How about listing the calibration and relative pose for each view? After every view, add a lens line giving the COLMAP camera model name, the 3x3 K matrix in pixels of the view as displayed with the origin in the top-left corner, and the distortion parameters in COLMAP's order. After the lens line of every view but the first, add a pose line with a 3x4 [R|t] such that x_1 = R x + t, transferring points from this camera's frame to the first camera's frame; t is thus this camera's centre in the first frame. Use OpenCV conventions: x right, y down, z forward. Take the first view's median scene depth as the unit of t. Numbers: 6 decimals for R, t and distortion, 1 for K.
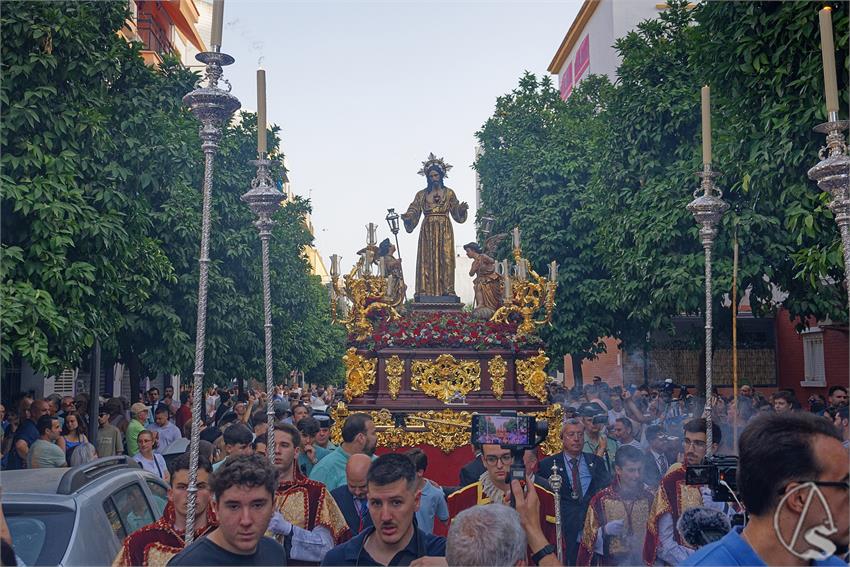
lens RADIAL K [[810.7, 0, 425.7], [0, 810.7, 284.0], [0, 0, 1]] dist [0.004335, -0.001075]
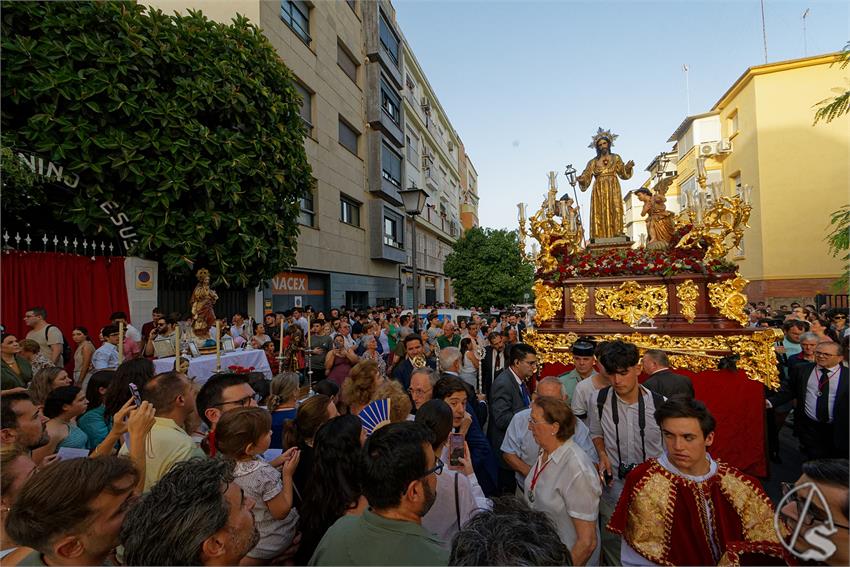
lens RADIAL K [[379.7, 0, 425.4], [0, 379.7, 291.8], [0, 0, 1]] dist [-0.001275, -0.000251]
pose [[0.920567, -0.035362, -0.388981, -0.029780], [0.069289, 0.994883, 0.073536, 0.044690], [0.384390, -0.094646, 0.918306, 0.430277]]
